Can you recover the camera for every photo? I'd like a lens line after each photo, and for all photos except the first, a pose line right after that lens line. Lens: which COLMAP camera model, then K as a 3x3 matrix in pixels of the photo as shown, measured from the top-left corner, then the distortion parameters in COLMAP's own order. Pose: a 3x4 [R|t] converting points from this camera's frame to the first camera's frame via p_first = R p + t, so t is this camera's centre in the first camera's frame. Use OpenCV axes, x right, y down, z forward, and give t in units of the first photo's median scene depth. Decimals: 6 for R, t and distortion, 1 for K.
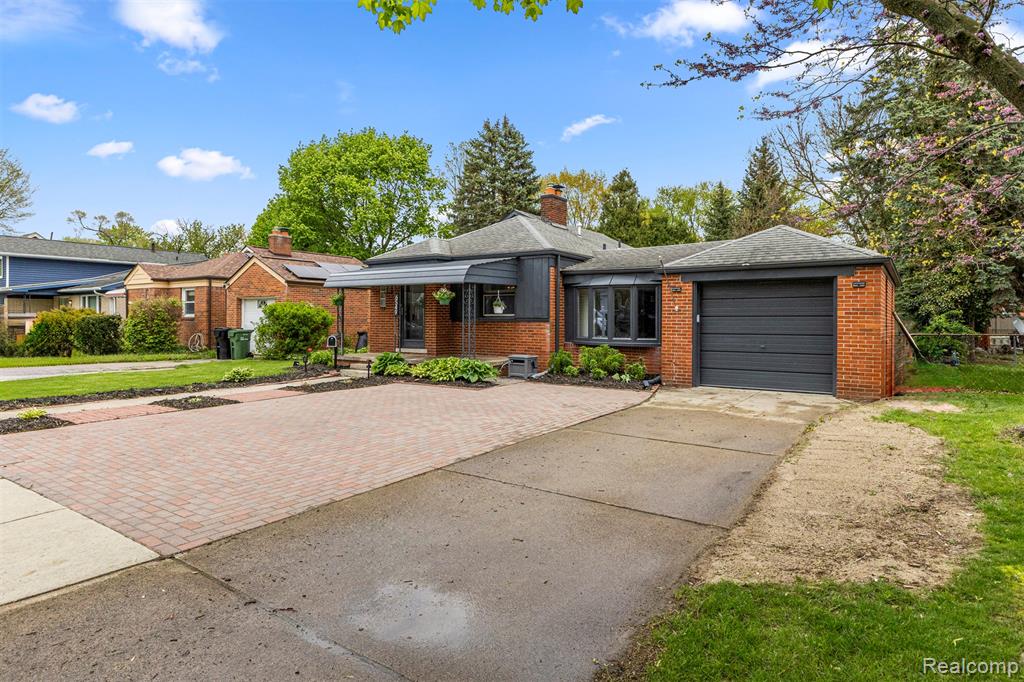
lens RADIAL K [[573.3, 0, 516.1], [0, 573.3, 327.7], [0, 0, 1]] dist [0.002478, 0.001728]
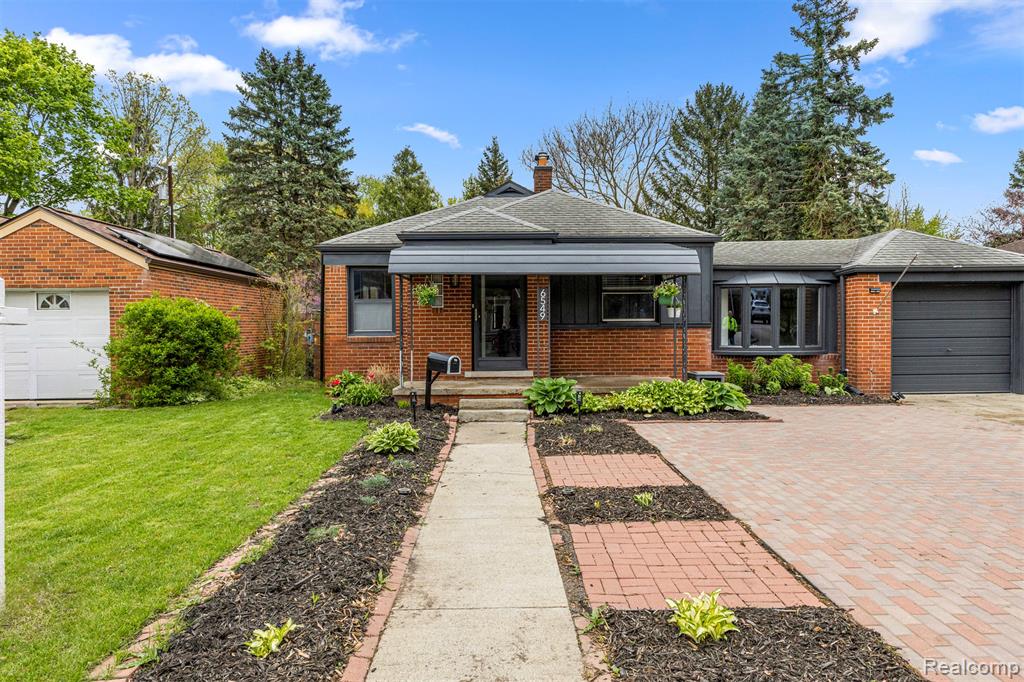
lens RADIAL K [[634.7, 0, 510.4], [0, 634.7, 332.3], [0, 0, 1]] dist [0.010565, -0.000840]
pose [[0.814199, -0.014606, 0.580402, -0.781690], [0.017667, 0.999844, 0.000377, -0.010879], [-0.580317, 0.009947, 0.814330, 0.513264]]
